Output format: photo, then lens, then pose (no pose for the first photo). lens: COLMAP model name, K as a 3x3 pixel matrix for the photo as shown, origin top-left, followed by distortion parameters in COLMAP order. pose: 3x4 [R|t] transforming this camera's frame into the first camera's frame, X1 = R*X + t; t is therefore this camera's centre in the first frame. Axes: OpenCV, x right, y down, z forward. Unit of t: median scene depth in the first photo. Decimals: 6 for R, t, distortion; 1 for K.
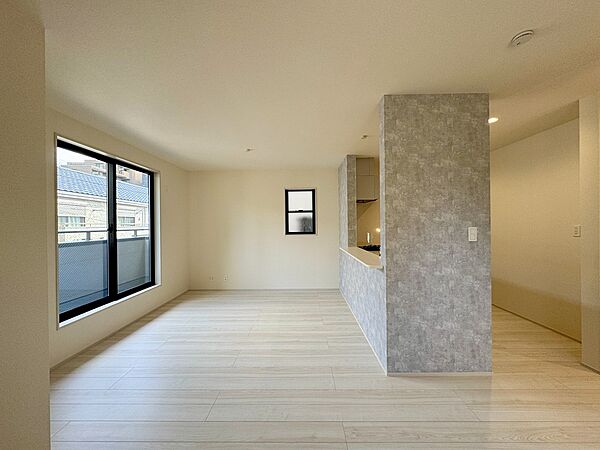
lens RADIAL K [[239.7, 0, 299.2], [0, 239.7, 225.6], [0, 0, 1]] dist [-0.004294, 0.000944]
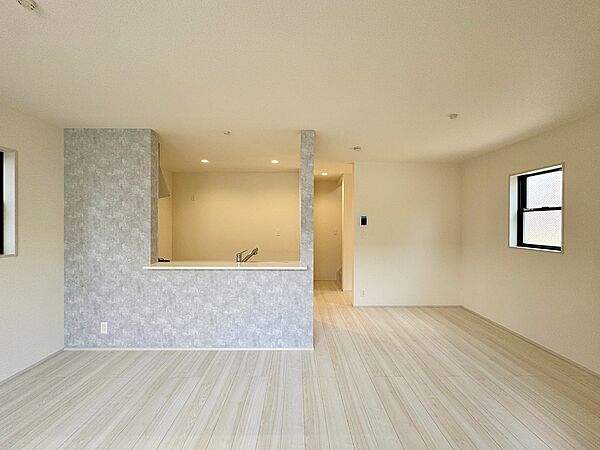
lens RADIAL K [[239.7, 0, 301.3], [0, 239.7, 224.7], [0, 0, 1]] dist [-0.004294, 0.000944]
pose [[-0.031597, 0.002205, 0.999498, -0.914725], [0.001225, 0.999997, -0.002167, -0.040136], [-0.999500, 0.001156, -0.031600, 1.106555]]
